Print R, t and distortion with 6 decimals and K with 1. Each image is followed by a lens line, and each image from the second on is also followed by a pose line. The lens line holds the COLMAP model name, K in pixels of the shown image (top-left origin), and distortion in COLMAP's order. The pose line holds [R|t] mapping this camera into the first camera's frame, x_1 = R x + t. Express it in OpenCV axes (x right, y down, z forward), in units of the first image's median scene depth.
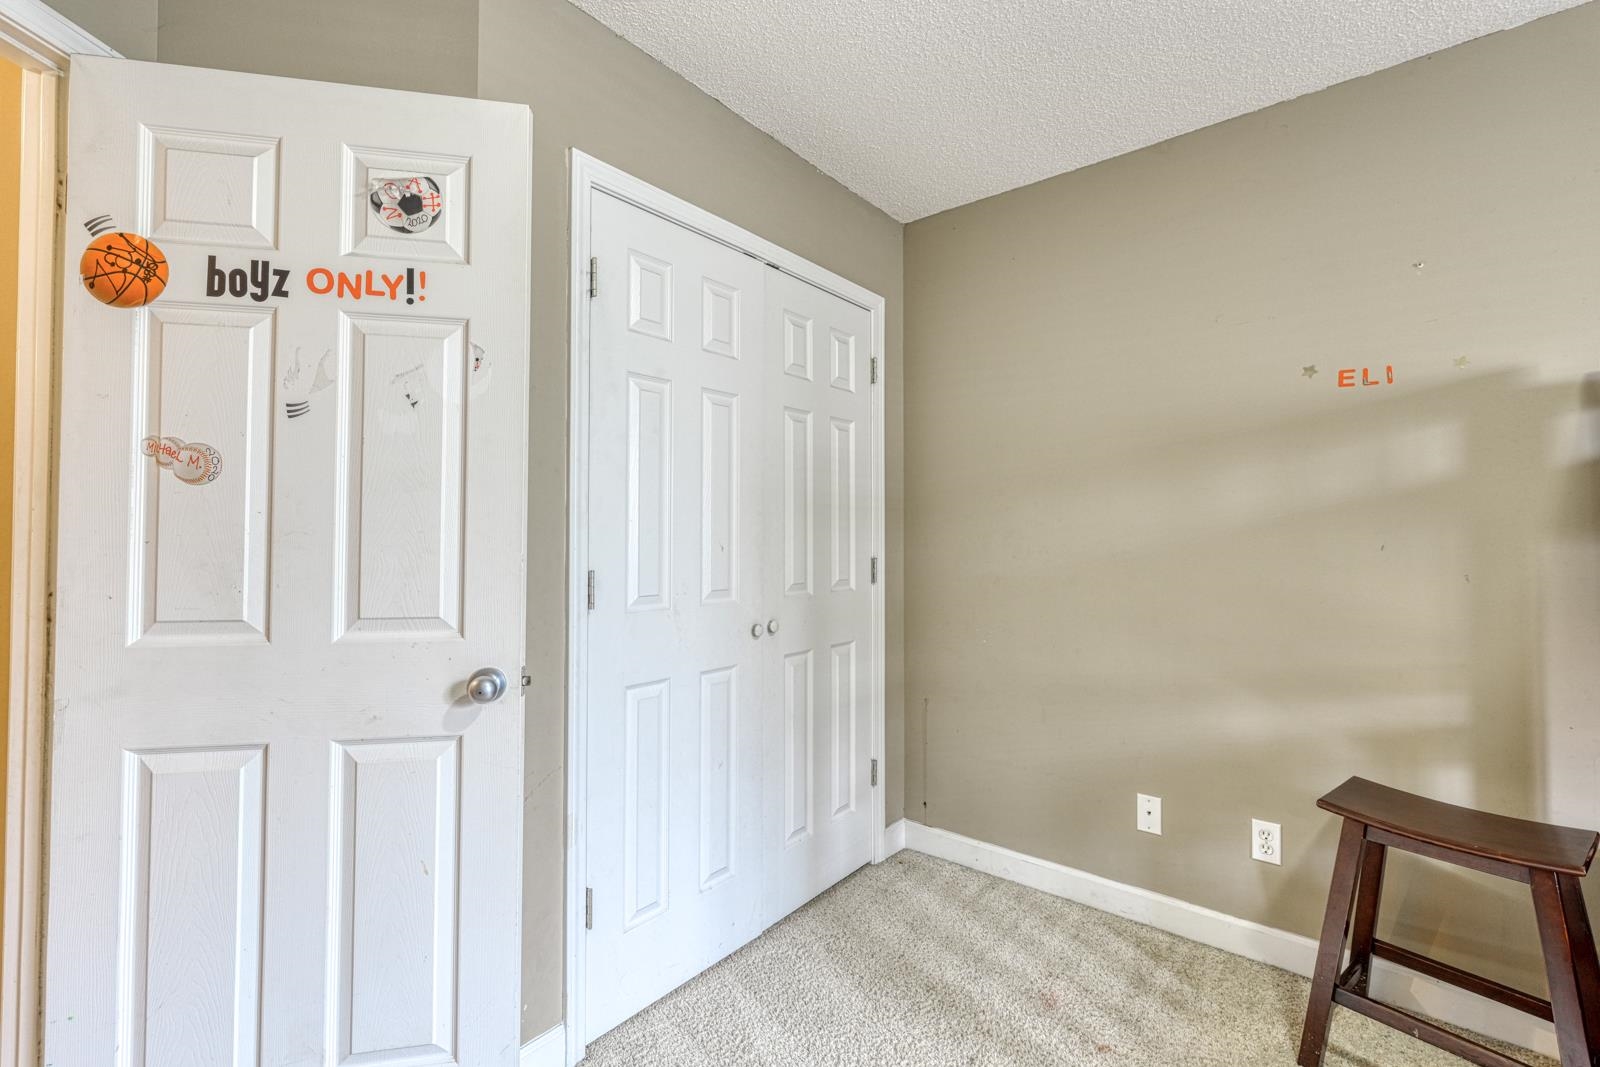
lens RADIAL K [[700.8, 0, 803.4], [0, 700.8, 520.0], [0, 0, 1]] dist [-0.018997, 0.000412]
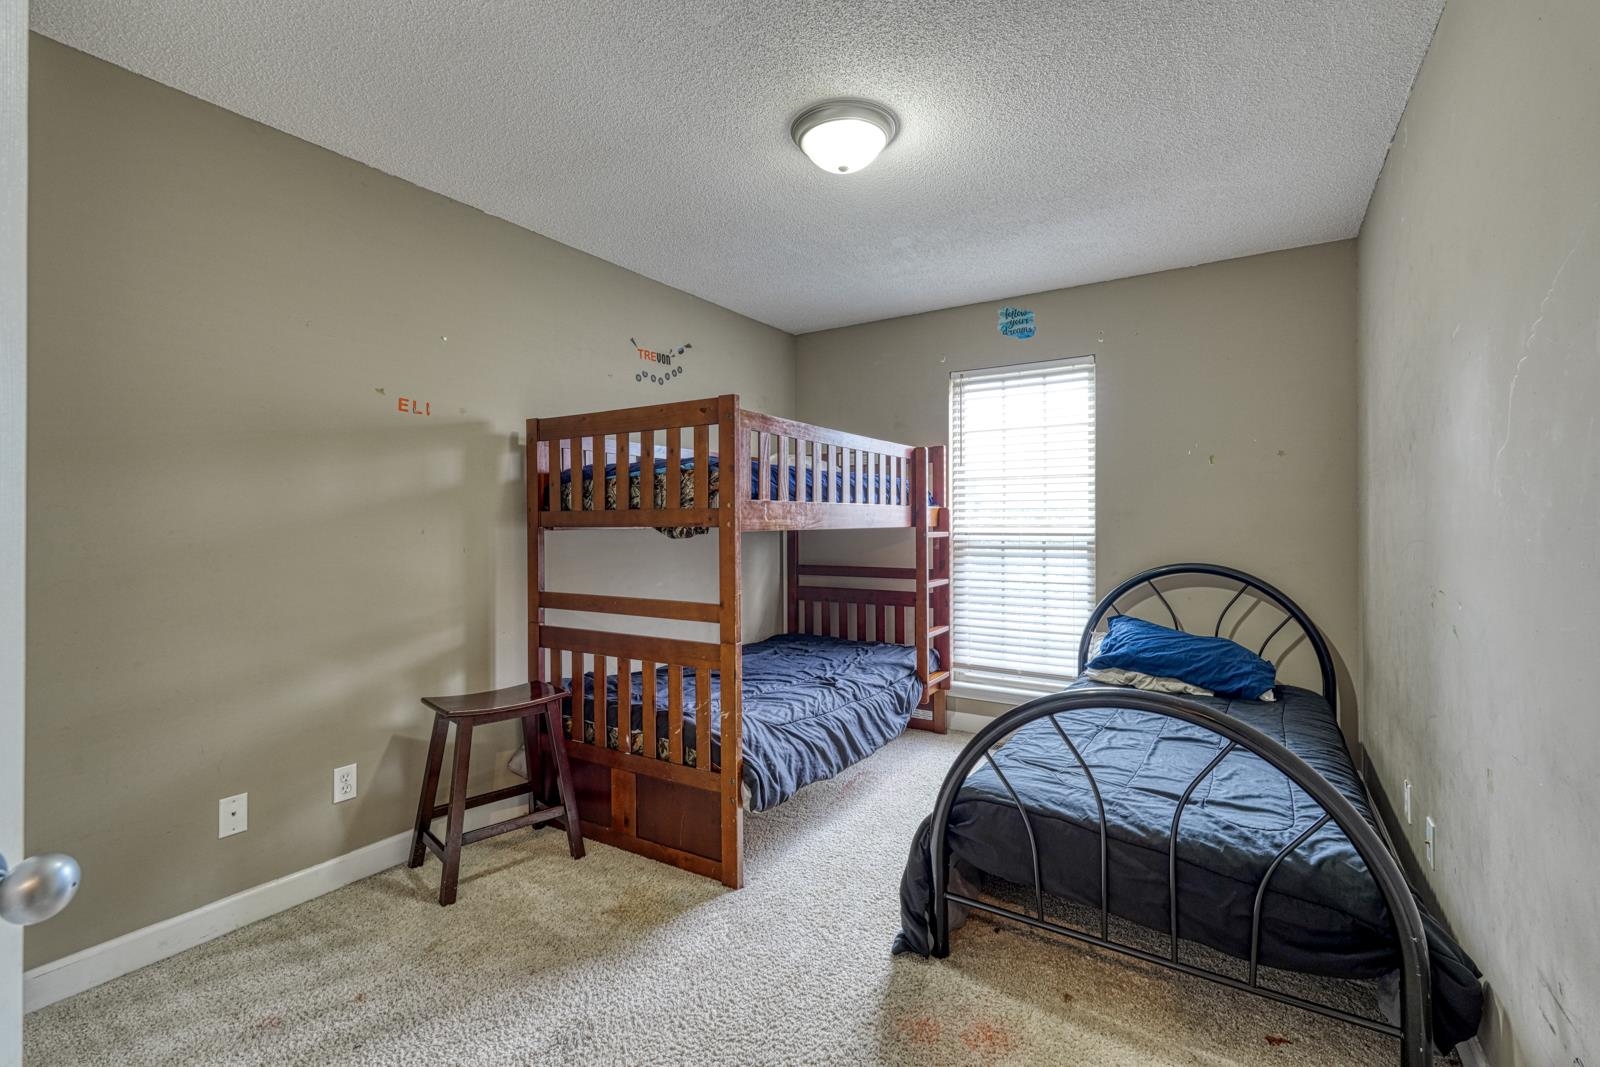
lens RADIAL K [[700.8, 0, 803.0], [0, 700.8, 530.8], [0, 0, 1]] dist [-0.018997, 0.000412]
pose [[-0.142702, -0.011318, 0.989701, -0.622120], [-0.013564, 0.999863, 0.009479, 0.012985], [-0.989673, -0.012071, -0.142836, 0.409950]]
